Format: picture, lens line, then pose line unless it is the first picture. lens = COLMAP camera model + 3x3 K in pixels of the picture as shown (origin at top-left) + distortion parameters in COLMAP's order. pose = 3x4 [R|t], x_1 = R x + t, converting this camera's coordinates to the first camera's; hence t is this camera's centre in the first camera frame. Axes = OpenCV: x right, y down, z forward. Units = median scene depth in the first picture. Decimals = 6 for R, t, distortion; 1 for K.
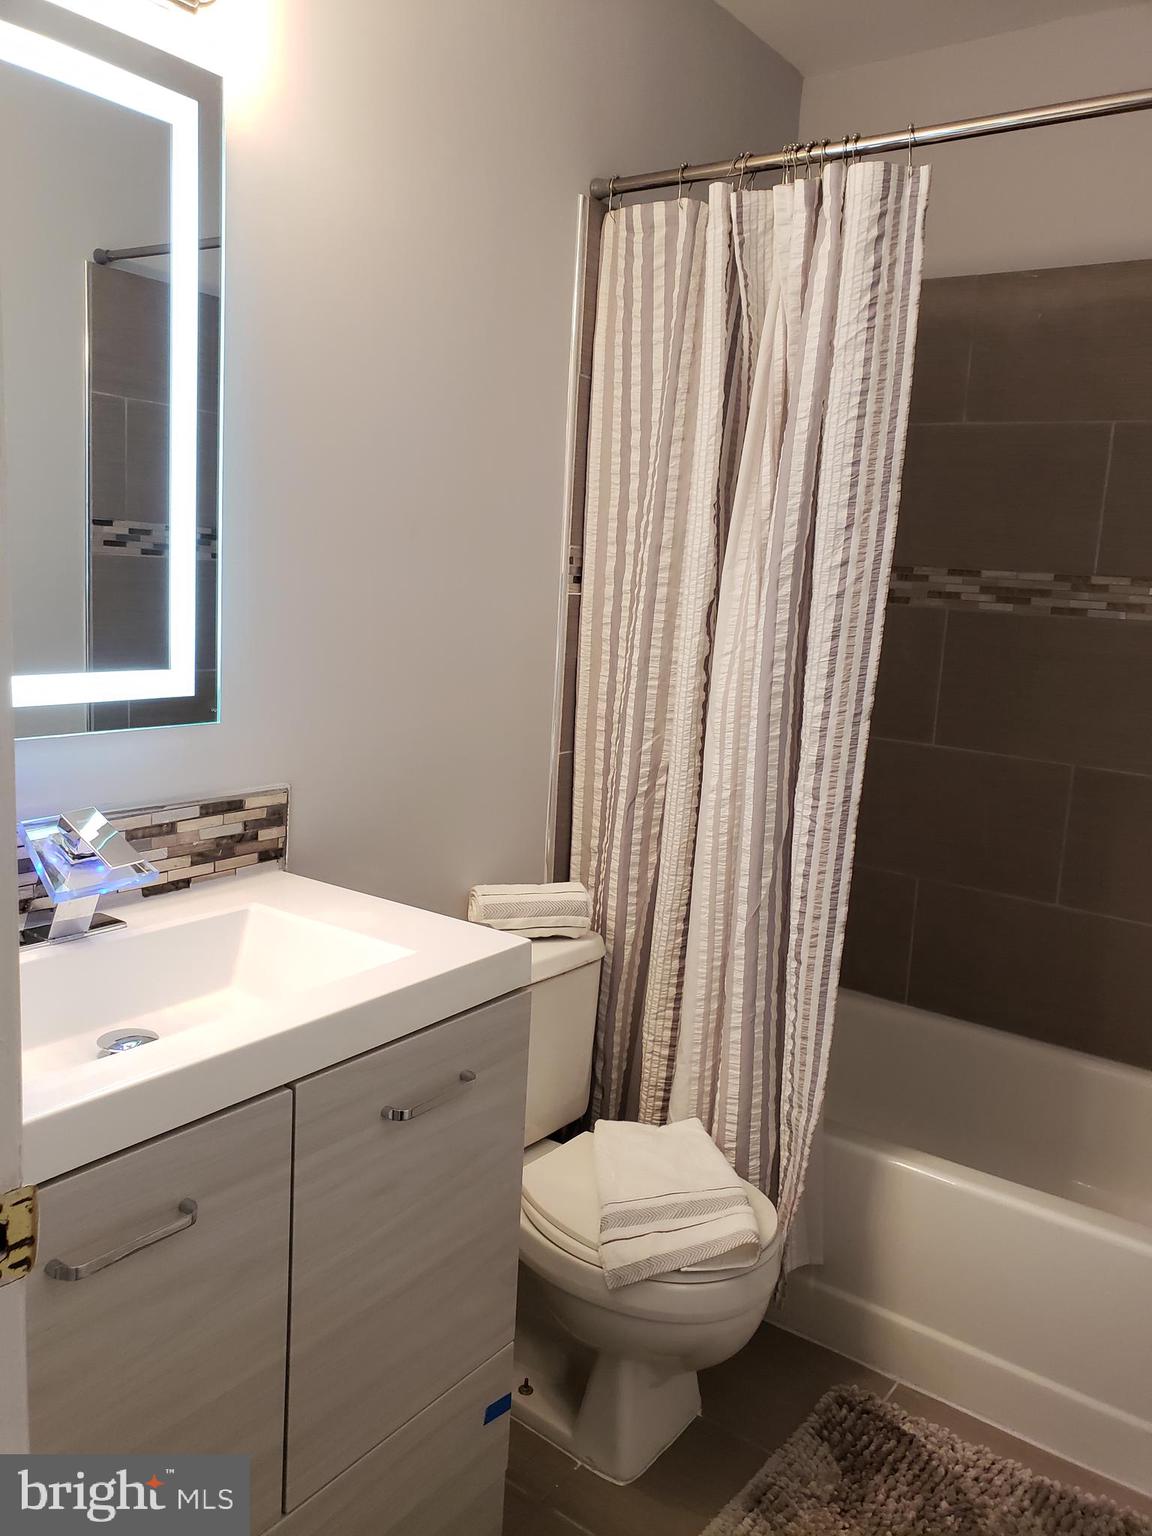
lens RADIAL K [[1224.2, 0, 590.7], [0, 1224.2, 762.1], [0, 0, 1]] dist [0.049658, -0.049018]
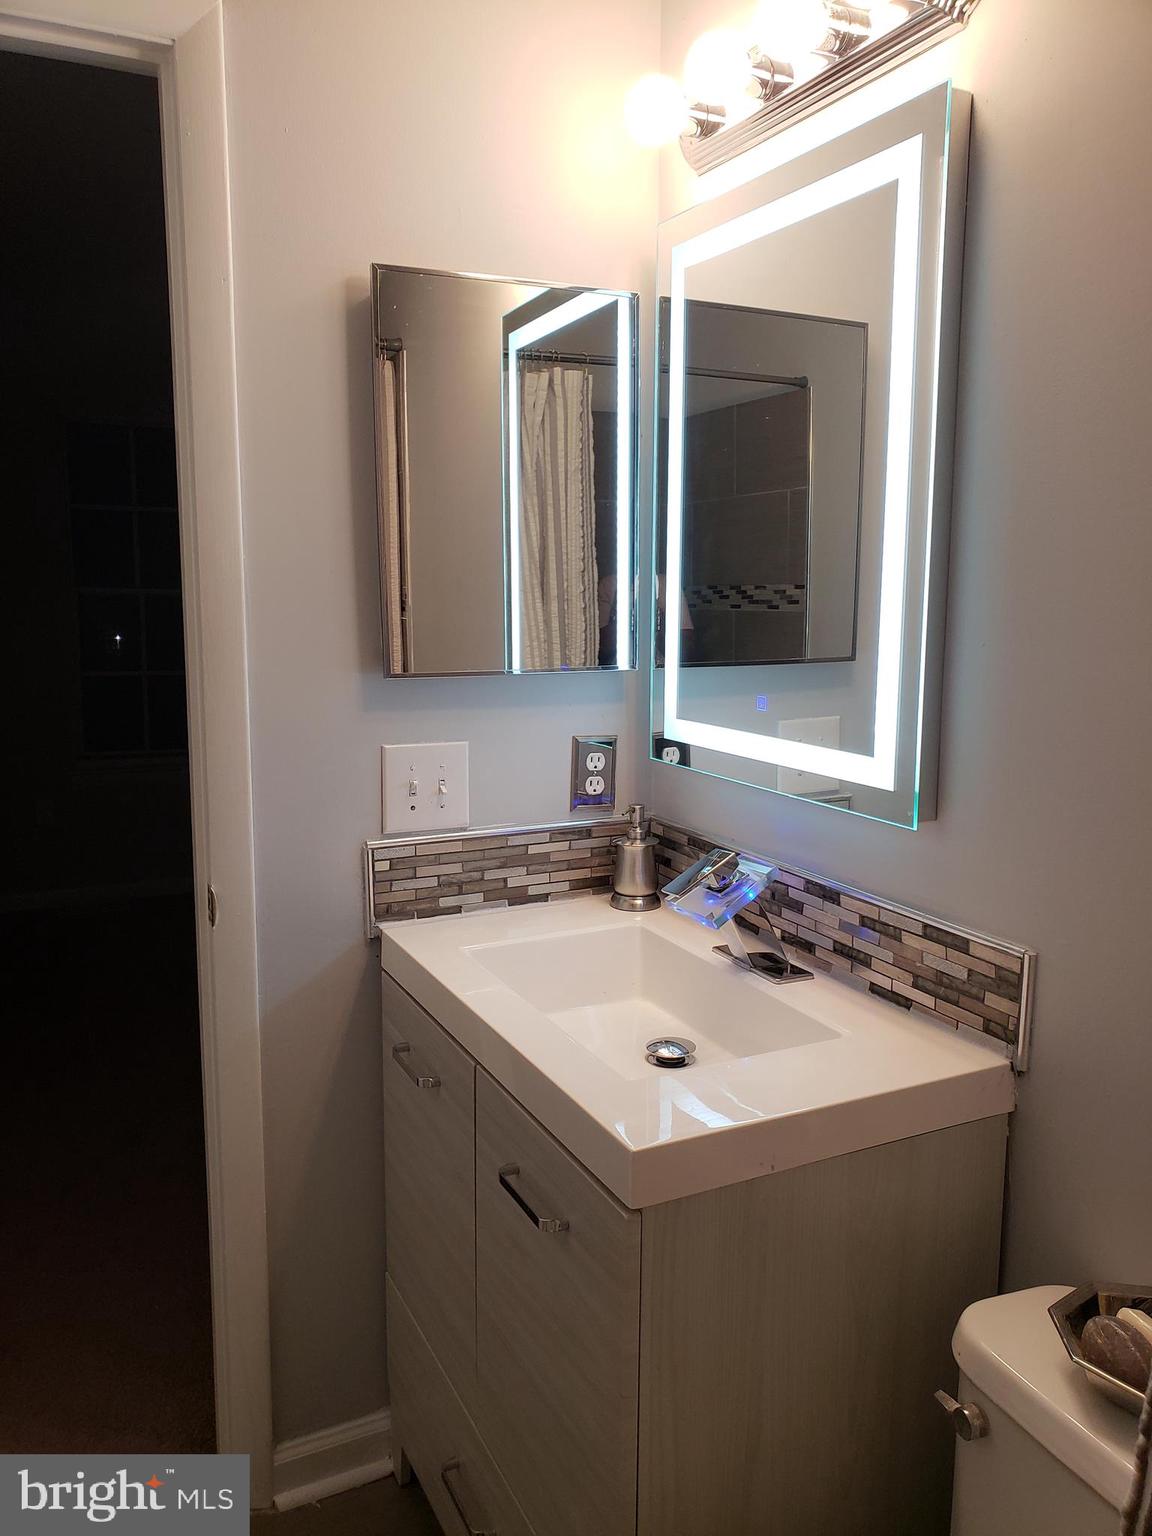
lens RADIAL K [[1224.2, 0, 581.4], [0, 1224.2, 765.7], [0, 0, 1]] dist [0.049658, -0.049018]
pose [[-0.481276, 0.072620, -0.873556, 0.483403], [-0.174859, 0.968580, 0.176856, -0.162038], [0.858952, 0.237865, -0.453456, 1.024378]]
